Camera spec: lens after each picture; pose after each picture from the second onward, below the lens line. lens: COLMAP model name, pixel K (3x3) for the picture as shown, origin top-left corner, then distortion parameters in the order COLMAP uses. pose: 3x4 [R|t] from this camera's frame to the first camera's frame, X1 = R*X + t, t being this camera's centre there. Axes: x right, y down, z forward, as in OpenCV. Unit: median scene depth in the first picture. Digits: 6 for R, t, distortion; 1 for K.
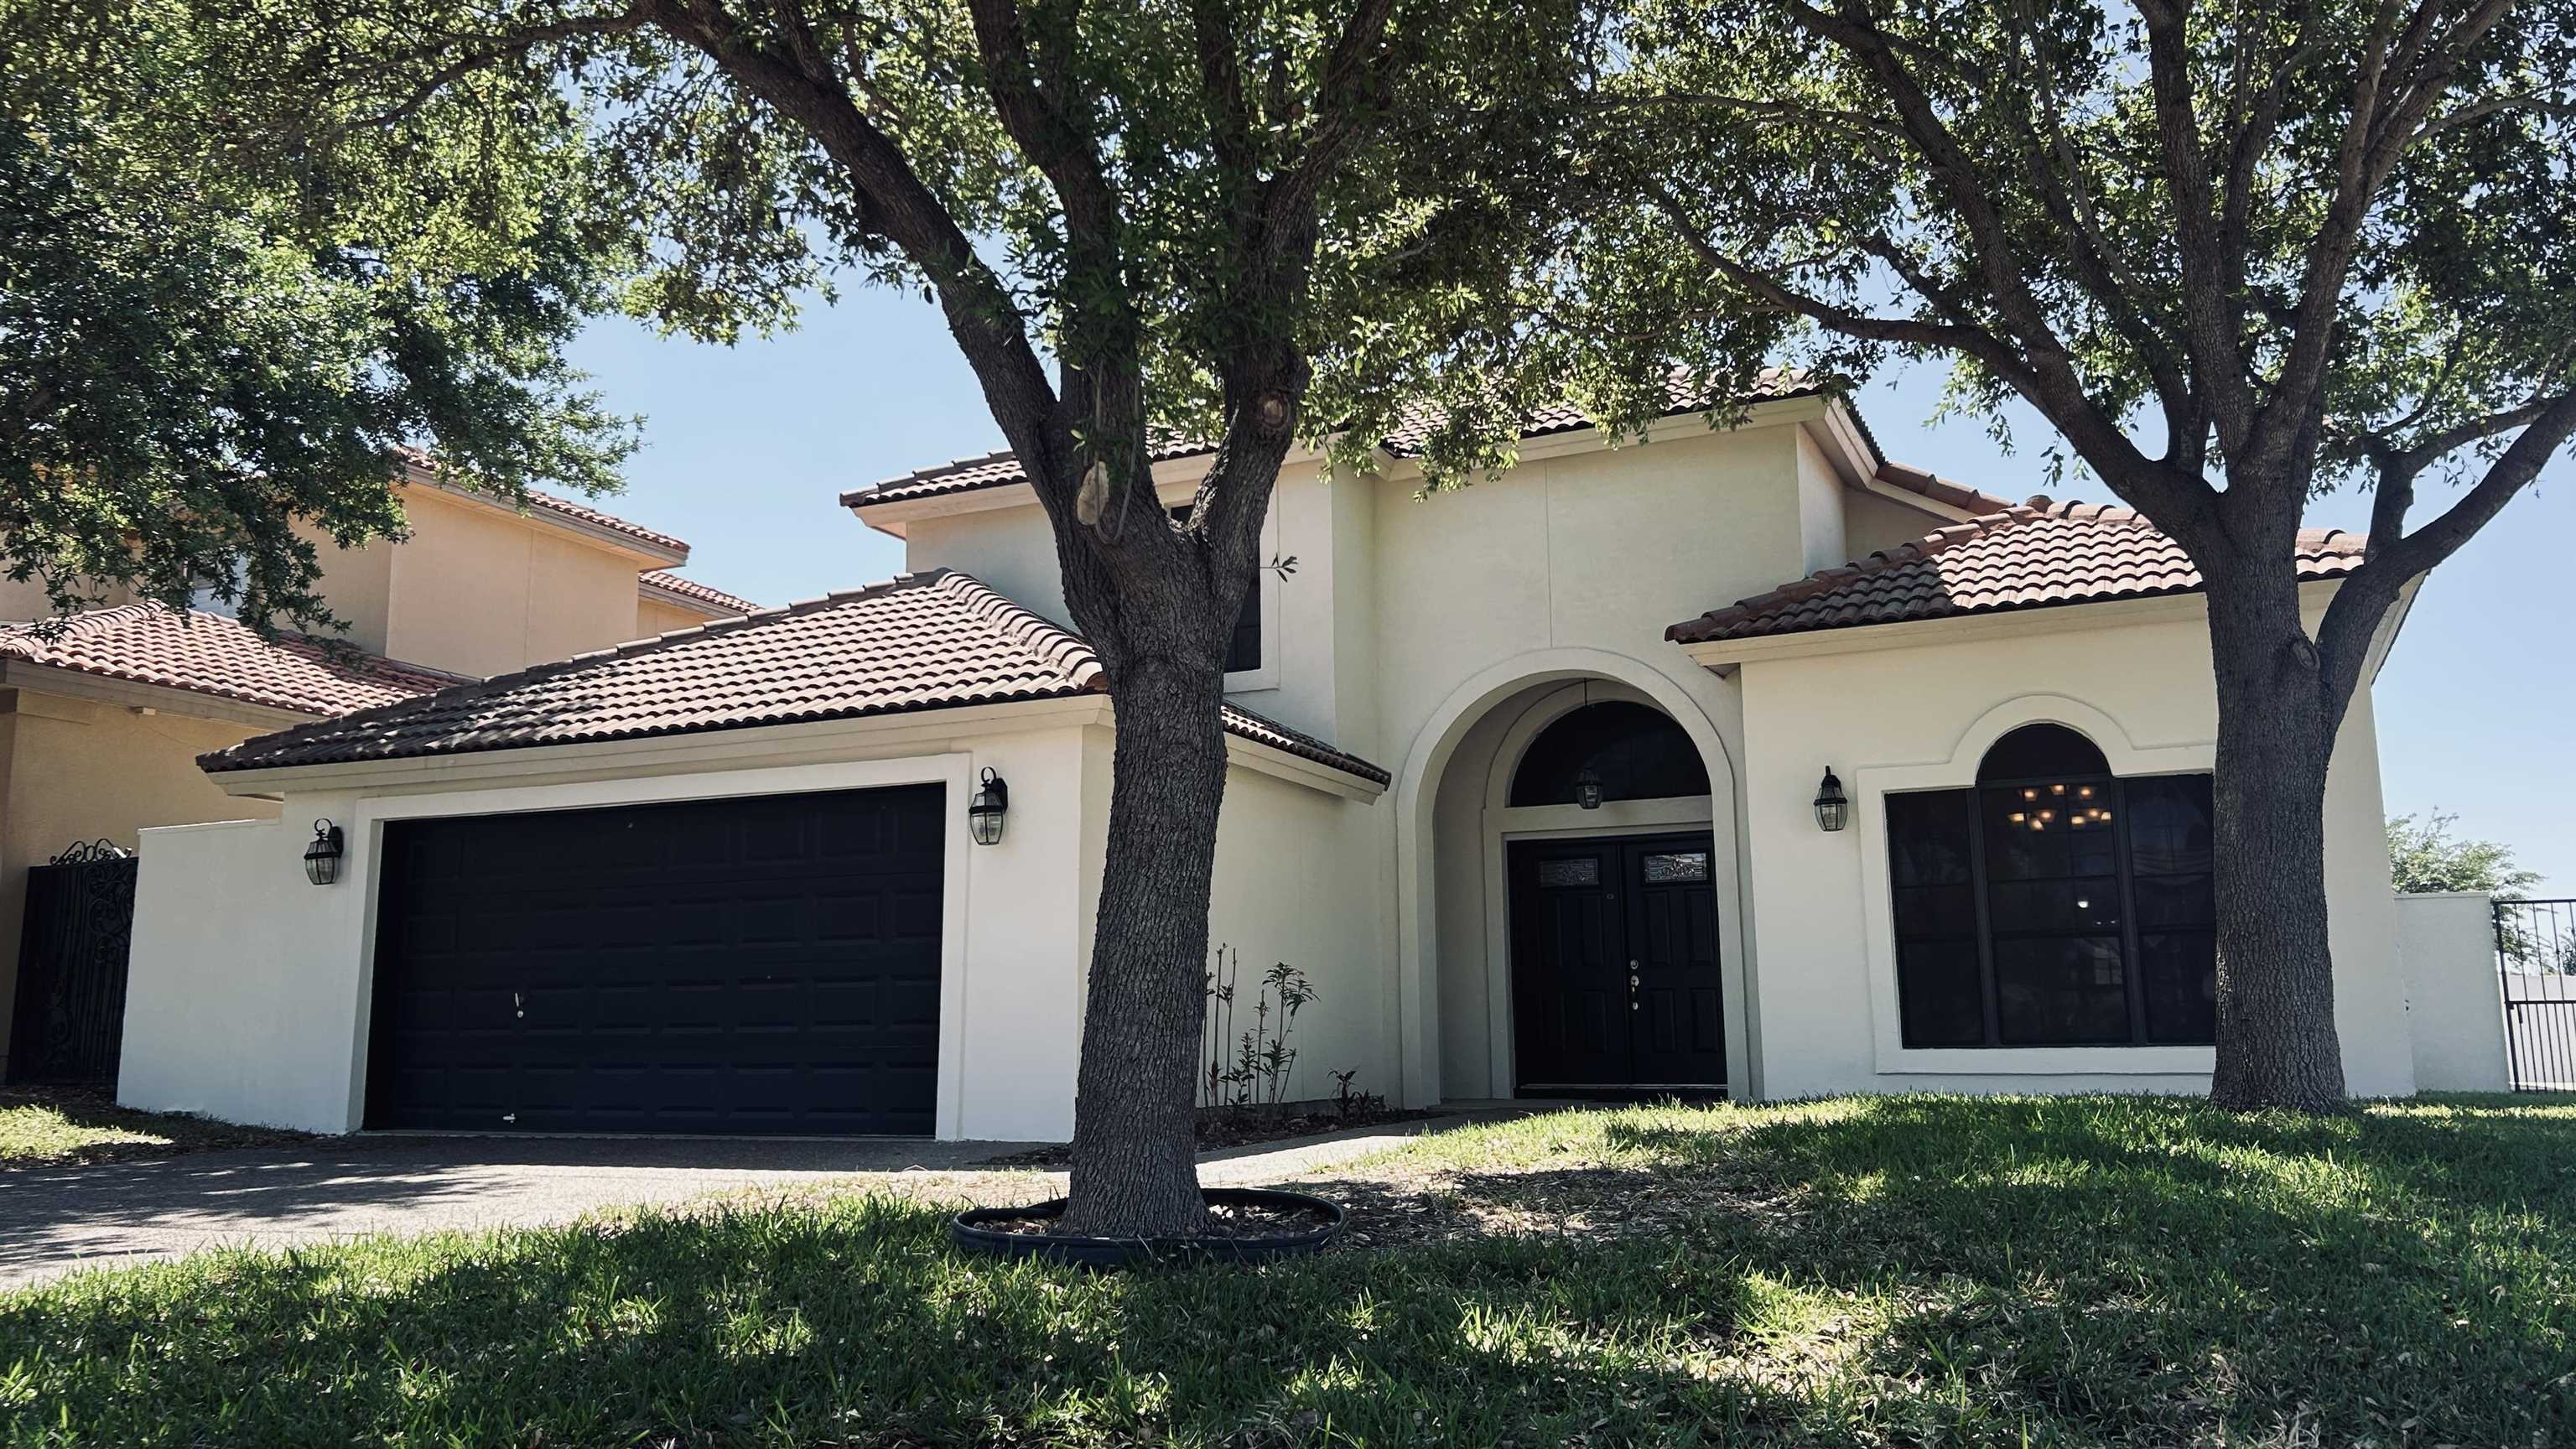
lens RADIAL K [[1927.1, 0, 1271.2], [0, 1927.1, 714.4], [0, 0, 1]] dist [0.048691, -0.084061]
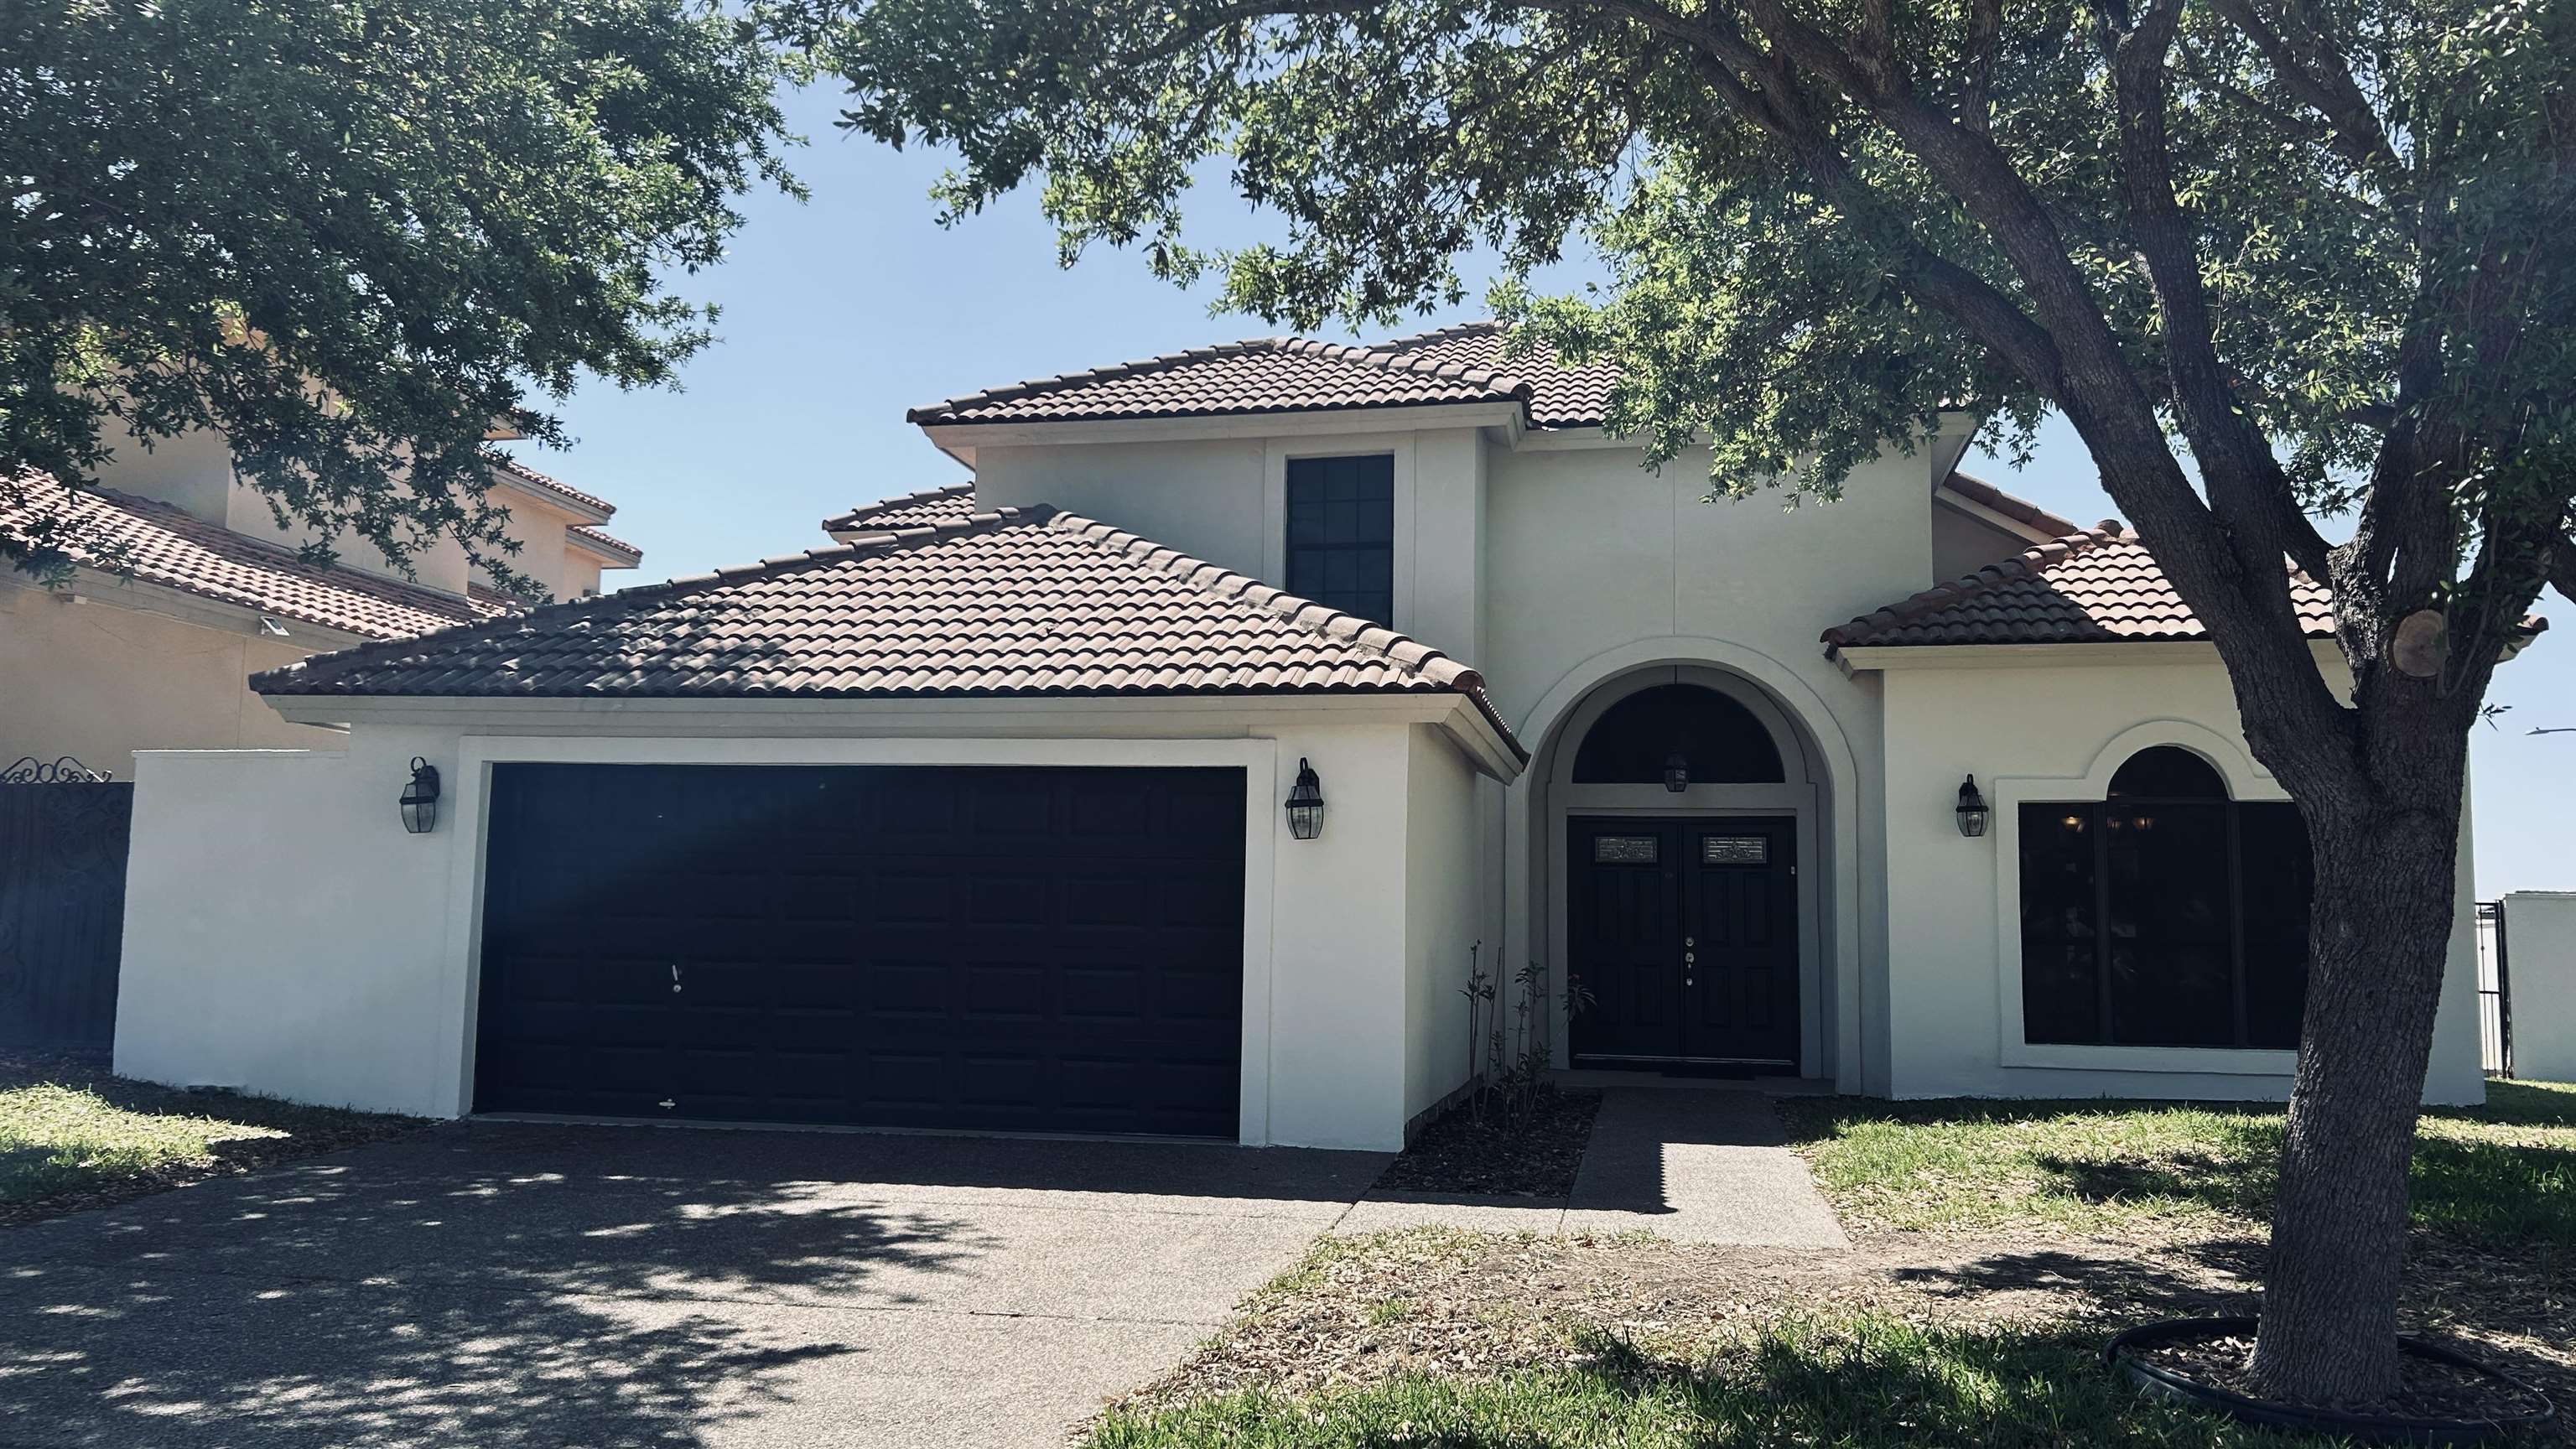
lens RADIAL K [[1944.1, 0, 1288.0], [0, 1944.1, 724.5], [0, 0, 1]] dist [0.049599, -0.091582]
pose [[0.970182, 0.050405, 0.237078, -0.332029], [-0.065259, 0.996339, 0.055227, -0.035412], [-0.233426, -0.069052, 0.969920, 0.064935]]
